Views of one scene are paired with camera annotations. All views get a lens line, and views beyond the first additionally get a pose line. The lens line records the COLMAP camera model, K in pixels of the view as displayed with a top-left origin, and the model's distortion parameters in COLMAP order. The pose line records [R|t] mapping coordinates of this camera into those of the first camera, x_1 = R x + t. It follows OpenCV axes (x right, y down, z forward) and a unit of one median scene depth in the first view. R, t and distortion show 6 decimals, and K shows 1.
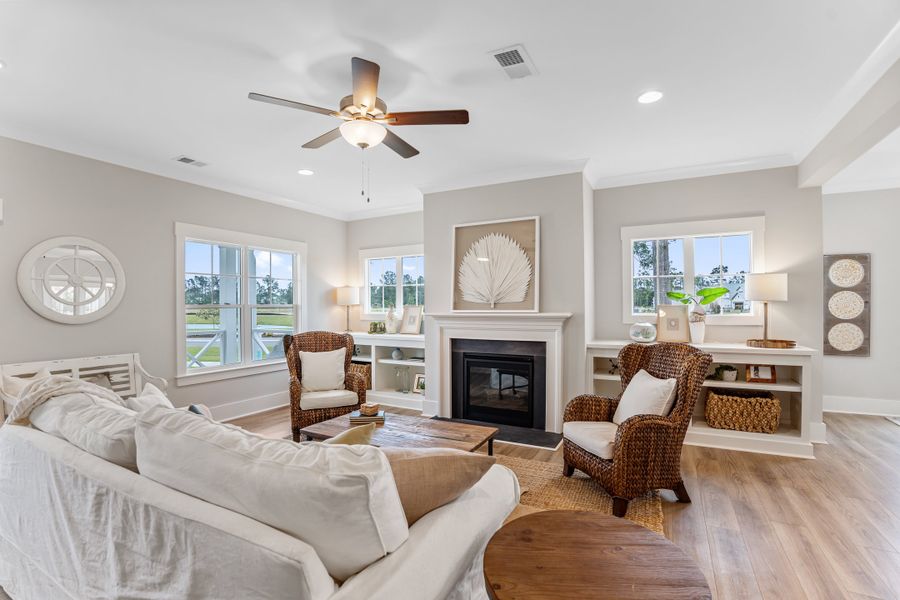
lens RADIAL K [[419.4, 0, 433.1], [0, 419.4, 302.4], [0, 0, 1]] dist [-0.029228, 0.002426]
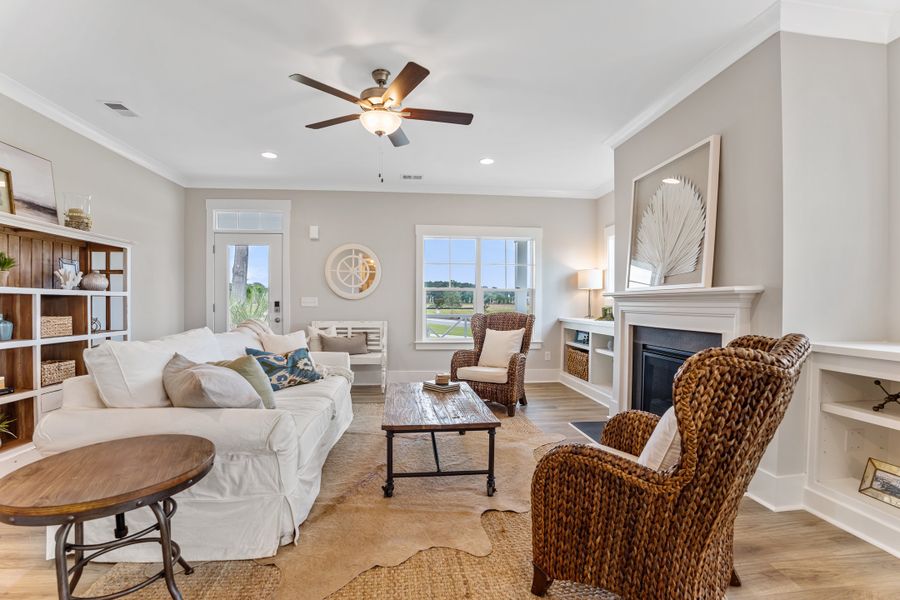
lens RADIAL K [[419.4, 0, 449.0], [0, 419.4, 299.9], [0, 0, 1]] dist [-0.029228, 0.002426]
pose [[0.587205, 0.001915, -0.809436, 0.479013], [-0.002294, 0.999997, 0.000702, 0.040228], [0.809435, 0.001445, 0.587208, 0.275984]]
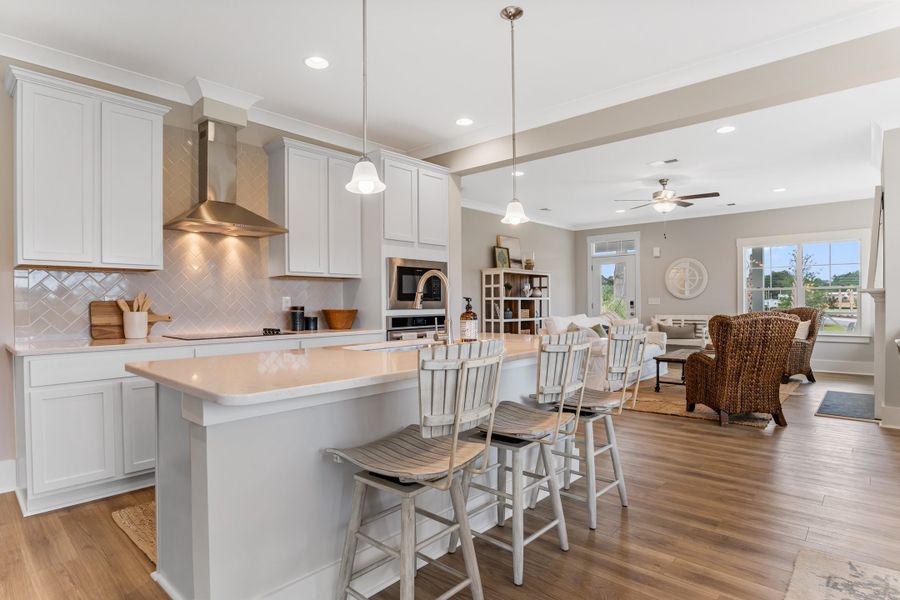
lens RADIAL K [[449.7, 0, 452.6], [0, 449.7, 307.8], [0, 0, 1]] dist [-0.001342, -0.000280]
pose [[-0.212272, 0.019853, -0.977009, 1.256173], [0.015031, 0.999742, 0.017049, 0.030613], [0.977095, -0.011066, -0.212516, 0.243231]]
